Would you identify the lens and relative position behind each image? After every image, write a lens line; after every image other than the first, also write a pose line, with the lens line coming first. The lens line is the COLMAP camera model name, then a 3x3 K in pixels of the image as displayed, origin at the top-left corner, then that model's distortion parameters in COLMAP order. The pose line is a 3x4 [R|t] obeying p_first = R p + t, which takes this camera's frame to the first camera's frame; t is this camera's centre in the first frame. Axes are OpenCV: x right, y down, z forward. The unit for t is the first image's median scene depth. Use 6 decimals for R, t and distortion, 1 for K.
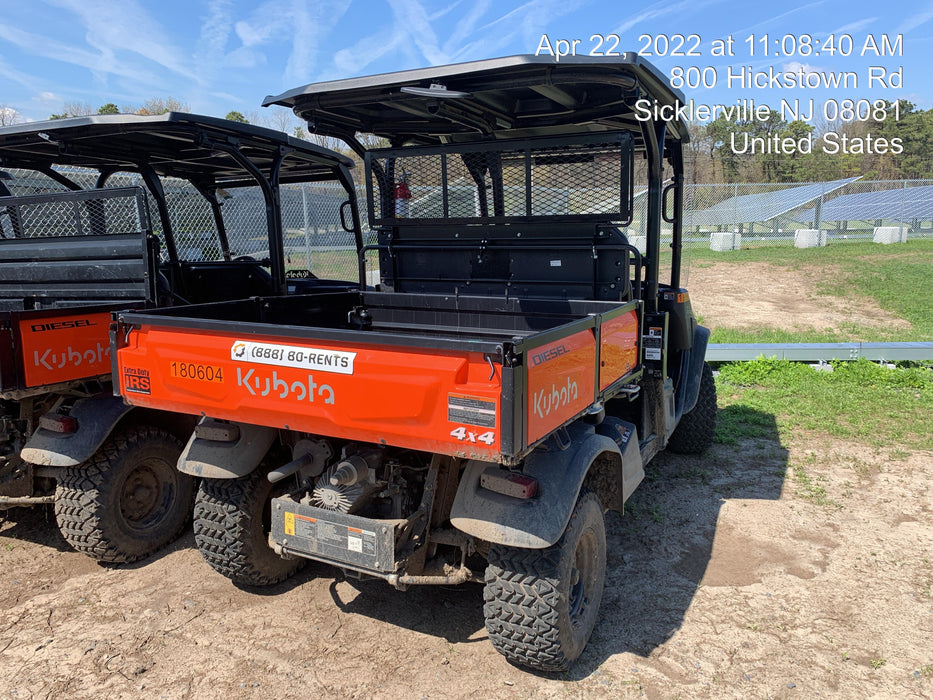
lens RADIAL K [[707.2, 0, 460.5], [0, 707.2, 351.3], [0, 0, 1]] dist [0.049474, -0.051960]
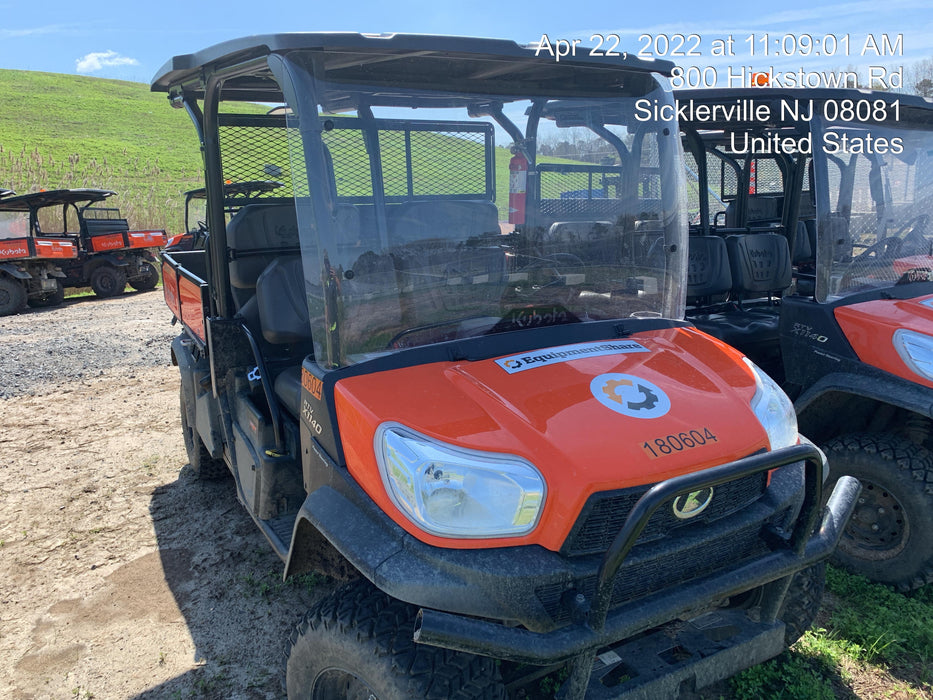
lens RADIAL K [[707.2, 0, 460.5], [0, 707.2, 351.3], [0, 0, 1]] dist [0.049474, -0.051960]
pose [[-0.559954, 0.206443, -0.802392, 0.849745], [-0.117810, 0.938780, 0.323748, -0.342746], [0.820105, 0.275814, -0.501353, 1.762762]]
